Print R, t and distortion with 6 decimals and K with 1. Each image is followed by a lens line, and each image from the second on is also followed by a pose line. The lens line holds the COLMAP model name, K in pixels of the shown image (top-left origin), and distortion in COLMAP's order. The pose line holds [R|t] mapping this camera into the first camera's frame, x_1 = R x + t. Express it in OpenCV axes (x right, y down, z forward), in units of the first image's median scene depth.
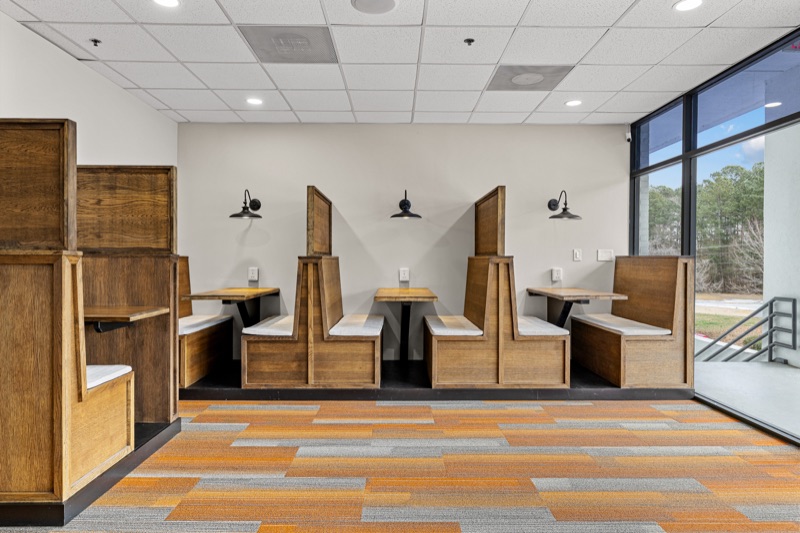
lens RADIAL K [[495.8, 0, 400.2], [0, 495.8, 265.7], [0, 0, 1]] dist [-0.001333, 0.000114]
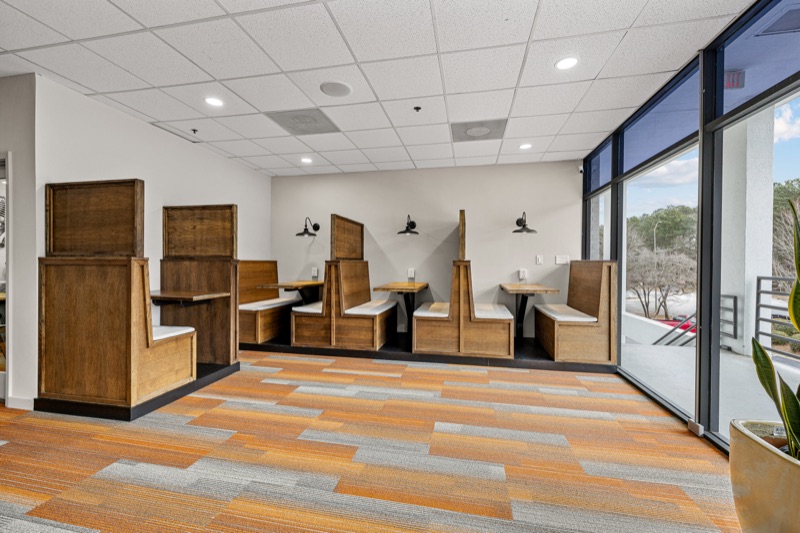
lens RADIAL K [[337.1, 0, 399.4], [0, 337.1, 265.6], [0, 0, 1]] dist [0.001826, -0.000191]
pose [[0.976792, 0.002911, -0.214171, 0.275753], [-0.003969, 0.999982, -0.004507, 0.000012], [0.214154, 0.005252, 0.976786, 0.047090]]
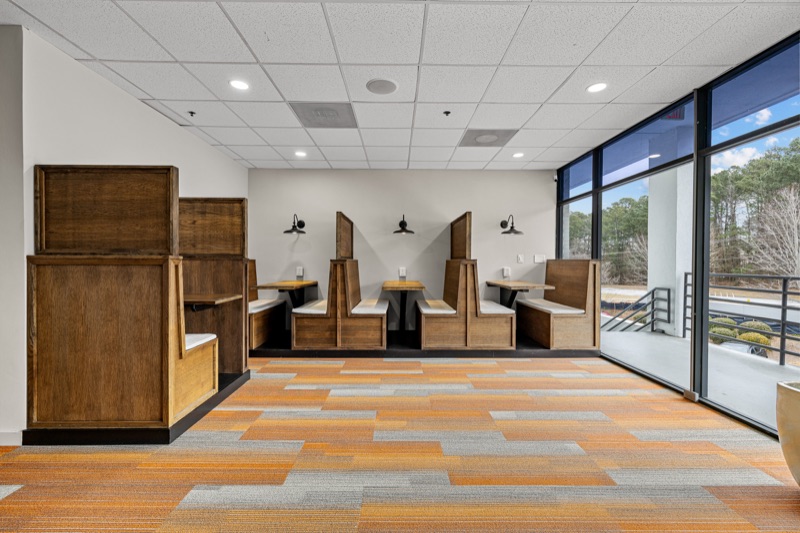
lens RADIAL K [[337.1, 0, 399.6], [0, 337.1, 265.6], [0, 0, 1]] dist [0.001826, -0.000191]
pose [[1.000000, 0.000196, -0.000672, -0.000021], [-0.000197, 0.999999, -0.001020, -0.000037], [0.000672, 0.001021, 0.999999, 0.002892]]
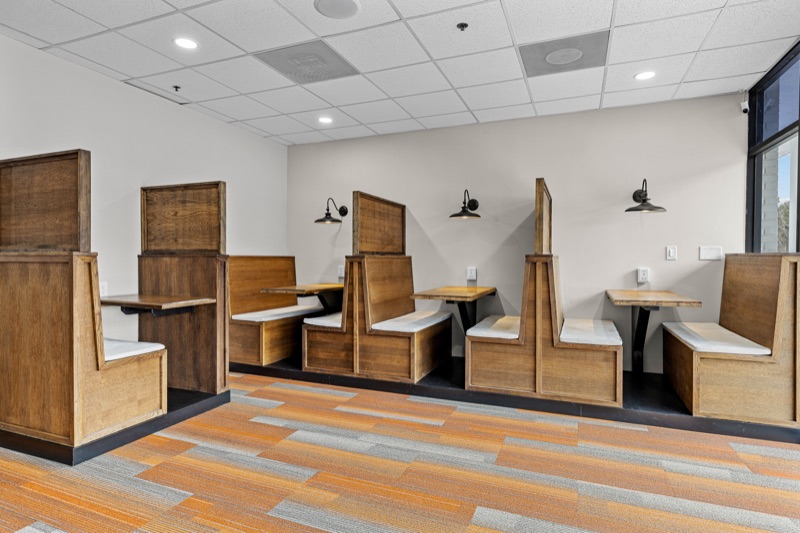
lens RADIAL K [[439.9, 0, 398.7], [0, 439.9, 265.6], [0, 0, 1]] dist [0.004271, -0.002309]
pose [[0.920443, 0.004337, -0.390852, 0.331723], [-0.003444, 0.999990, 0.002984, -0.000681], [0.390861, -0.001400, 0.920448, 0.169902]]
